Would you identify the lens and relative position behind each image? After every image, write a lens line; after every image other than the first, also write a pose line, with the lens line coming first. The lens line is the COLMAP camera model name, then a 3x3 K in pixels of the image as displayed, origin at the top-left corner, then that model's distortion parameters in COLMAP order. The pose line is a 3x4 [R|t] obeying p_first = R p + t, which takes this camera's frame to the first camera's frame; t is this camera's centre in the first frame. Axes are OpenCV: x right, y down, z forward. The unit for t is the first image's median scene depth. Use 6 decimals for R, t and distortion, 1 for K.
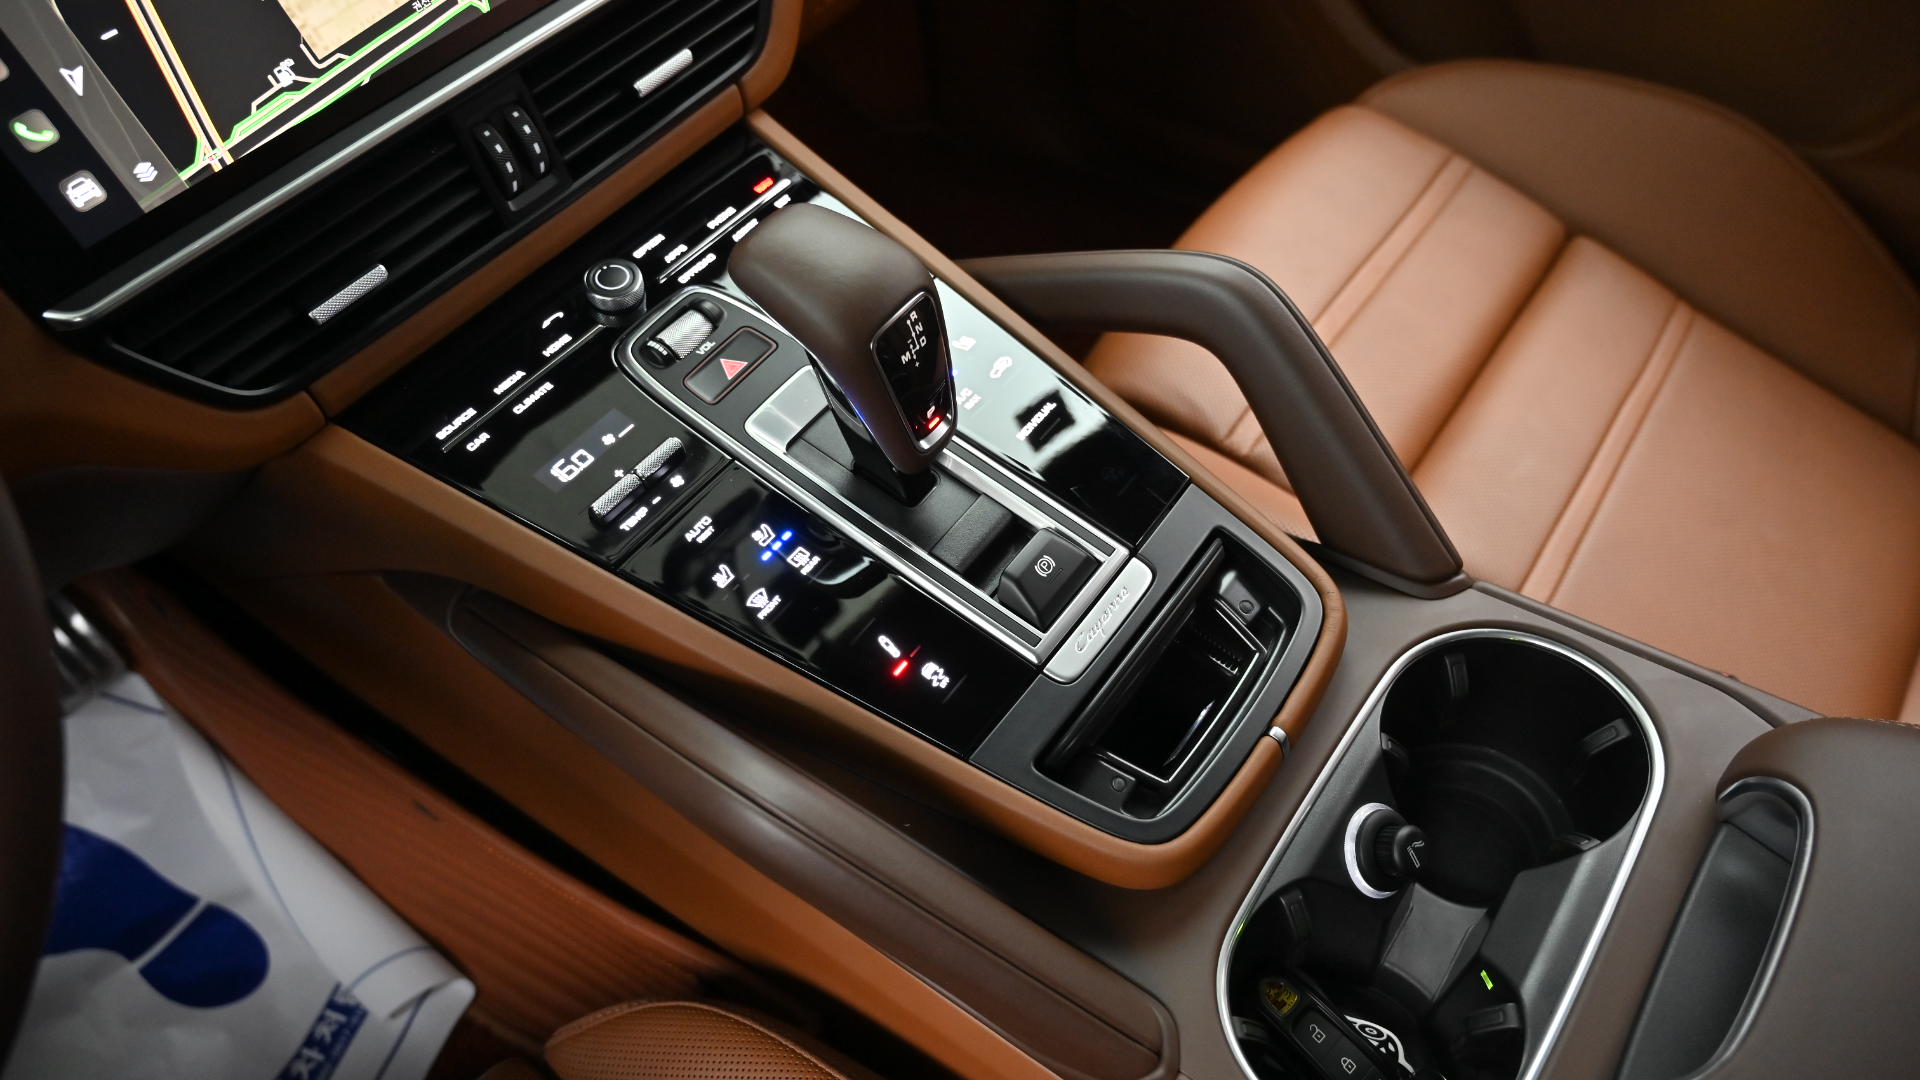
lens RADIAL K [[1317.3, 0, 960.0], [0, 1317.3, 540.0], [0, 0, 1]] dist [0.000957, 0.000496]
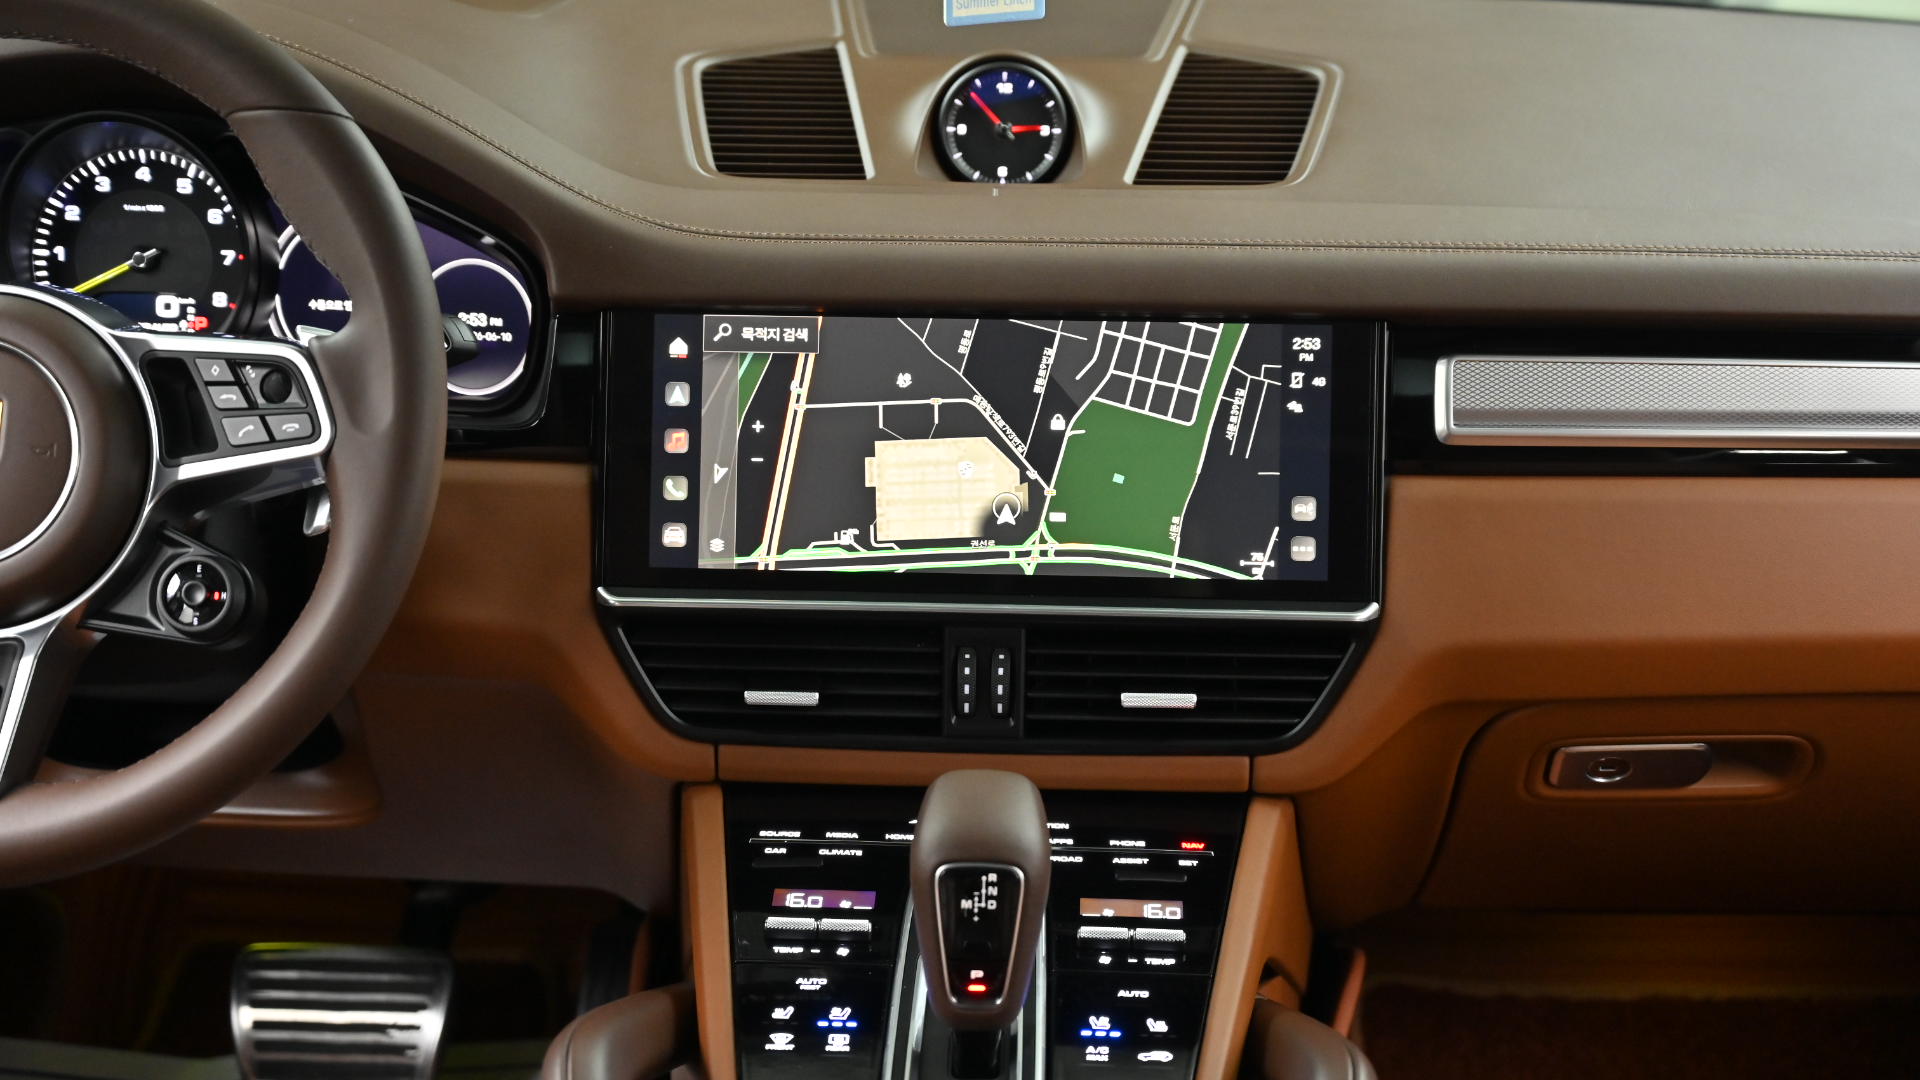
lens RADIAL K [[3223.3, 0, 960.0], [0, 3223.3, 540.0], [0, 0, 1]] dist [-0.020172, 0.094670]
pose [[0.548041, 0.330552, -0.768366, 1.951050], [-0.669167, 0.724416, -0.165642, 0.093785], [0.501863, 0.604944, 0.618204, -0.877319]]
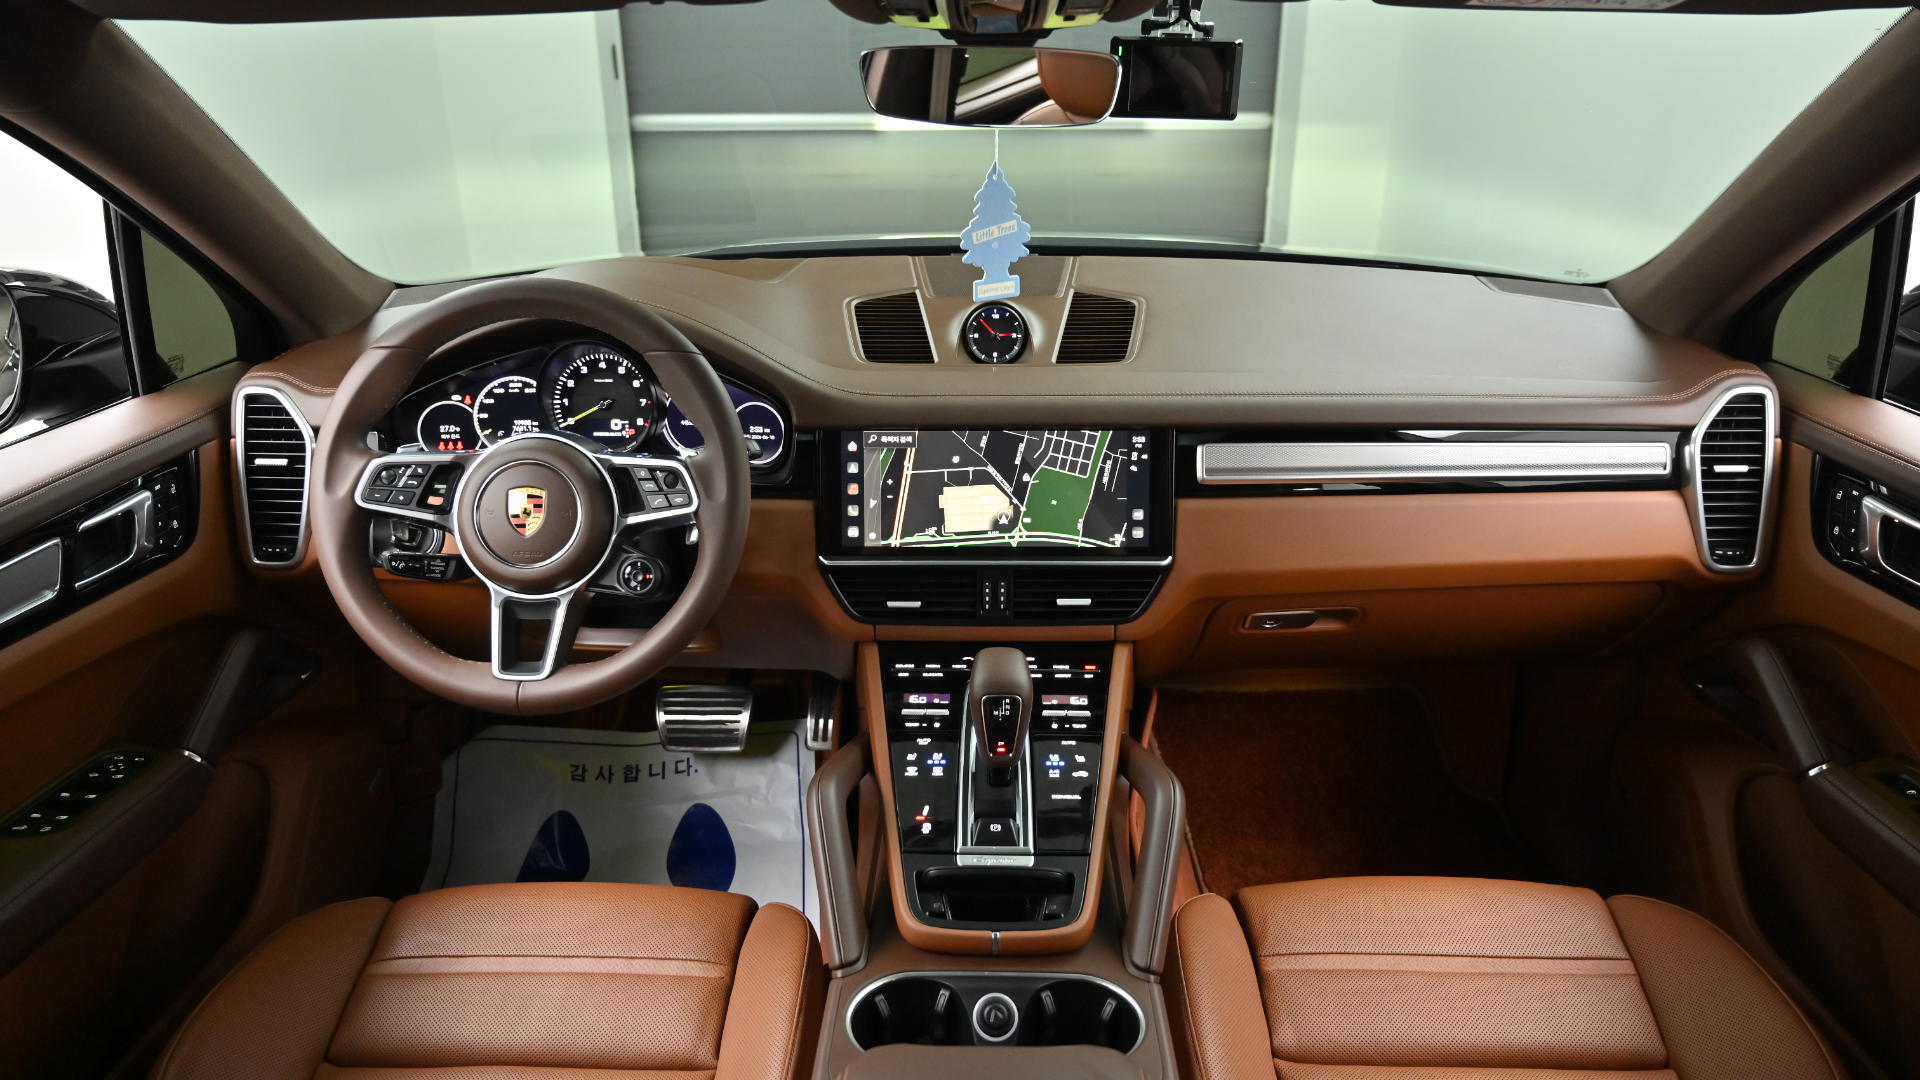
lens RADIAL K [[1317.3, 0, 960.0], [0, 1317.3, 540.0], [0, 0, 1]] dist [0.000957, 0.000496]
pose [[0.570025, 0.391681, -0.722259, 1.568264], [-0.650876, 0.751745, -0.106017, -0.078921], [0.501429, 0.530534, 0.683449, -0.889110]]
